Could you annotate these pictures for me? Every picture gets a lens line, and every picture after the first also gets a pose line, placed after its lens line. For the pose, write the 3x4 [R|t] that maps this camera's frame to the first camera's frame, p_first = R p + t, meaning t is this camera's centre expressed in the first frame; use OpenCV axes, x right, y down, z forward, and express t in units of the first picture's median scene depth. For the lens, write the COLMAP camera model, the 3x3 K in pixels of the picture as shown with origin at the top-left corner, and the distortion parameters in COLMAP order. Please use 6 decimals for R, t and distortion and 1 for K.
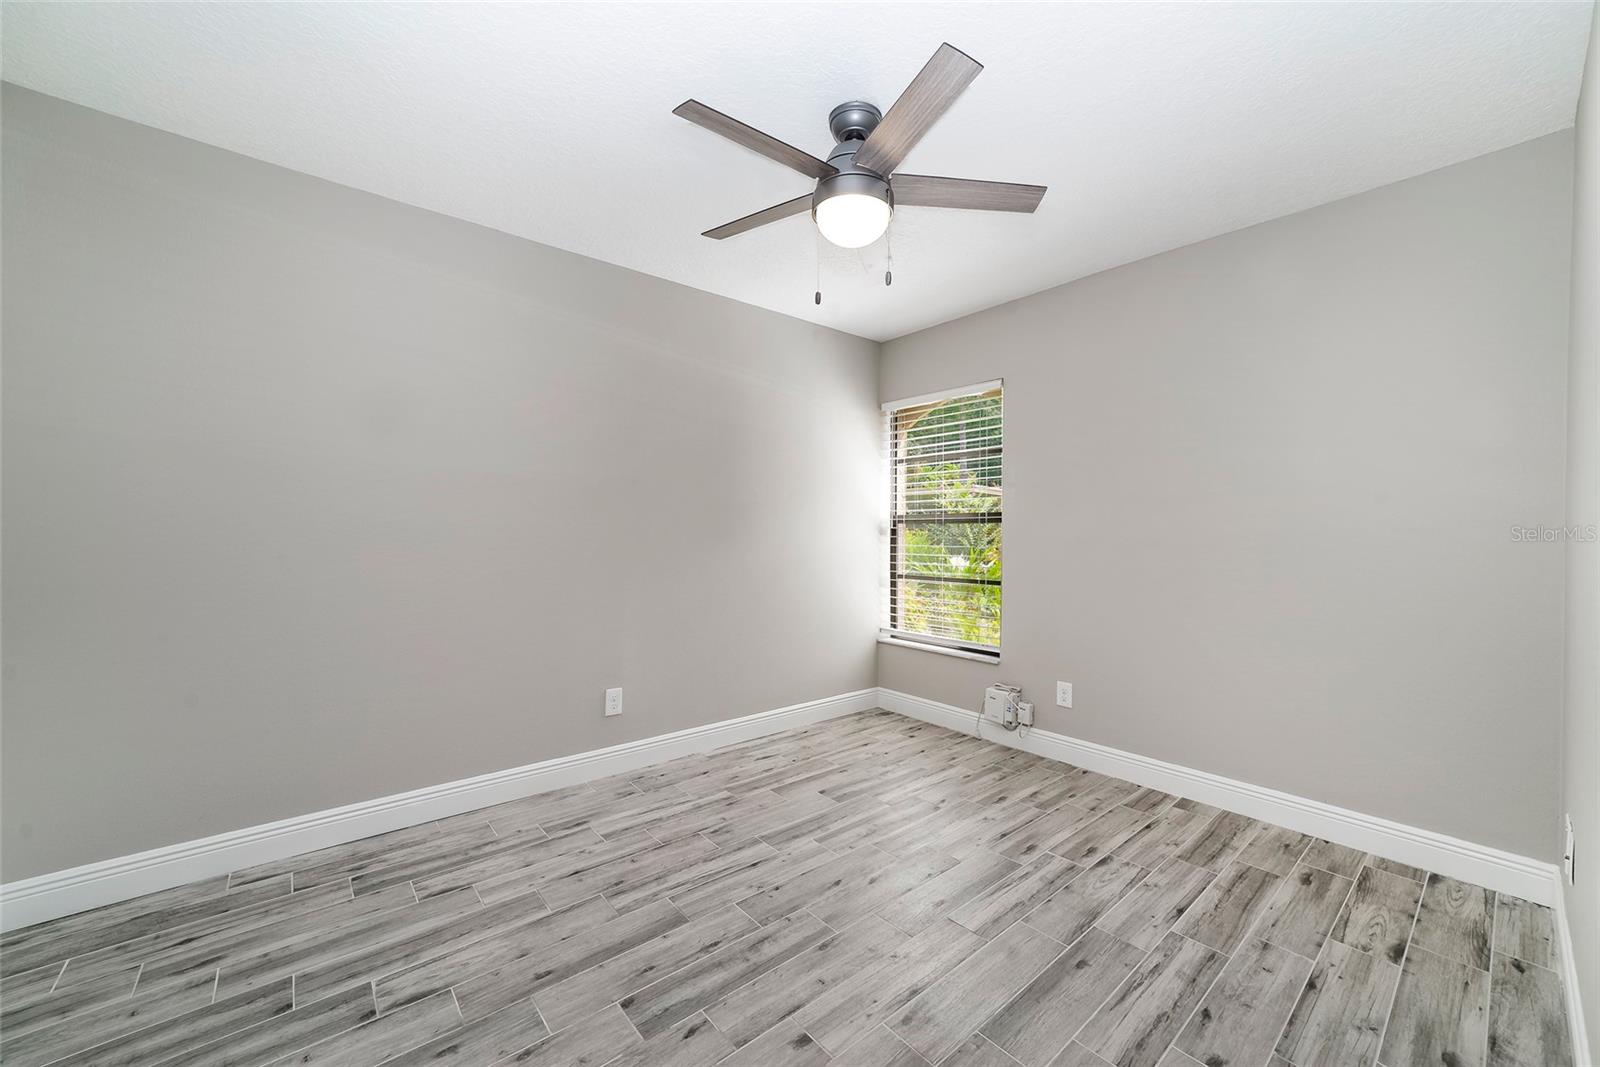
lens RADIAL K [[620.6, 0, 800.1], [0, 620.6, 533.2], [0, 0, 1]] dist [-0.002635, 0.002519]
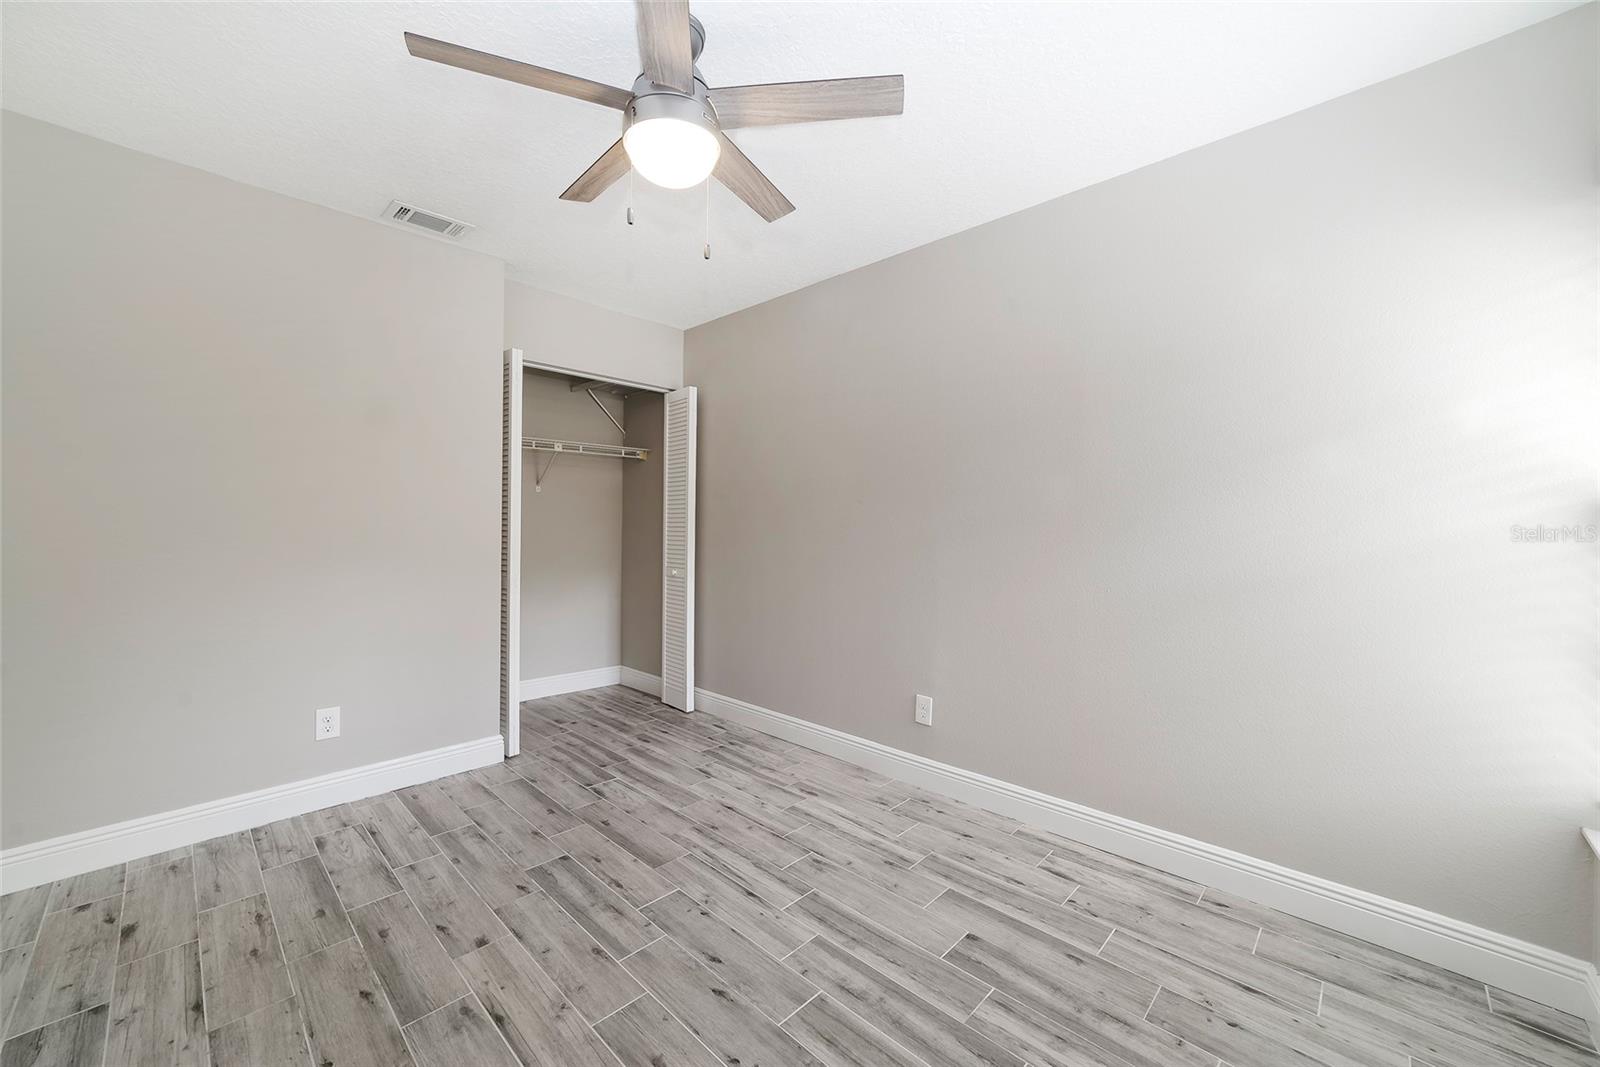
lens RADIAL K [[620.6, 0, 799.3], [0, 620.6, 531.2], [0, 0, 1]] dist [-0.002635, 0.002519]
pose [[0.089513, -0.004361, -0.995976, 0.825308], [-0.001524, 0.999989, -0.004516, 0.008571], [0.995985, 0.001922, 0.089505, 0.975080]]
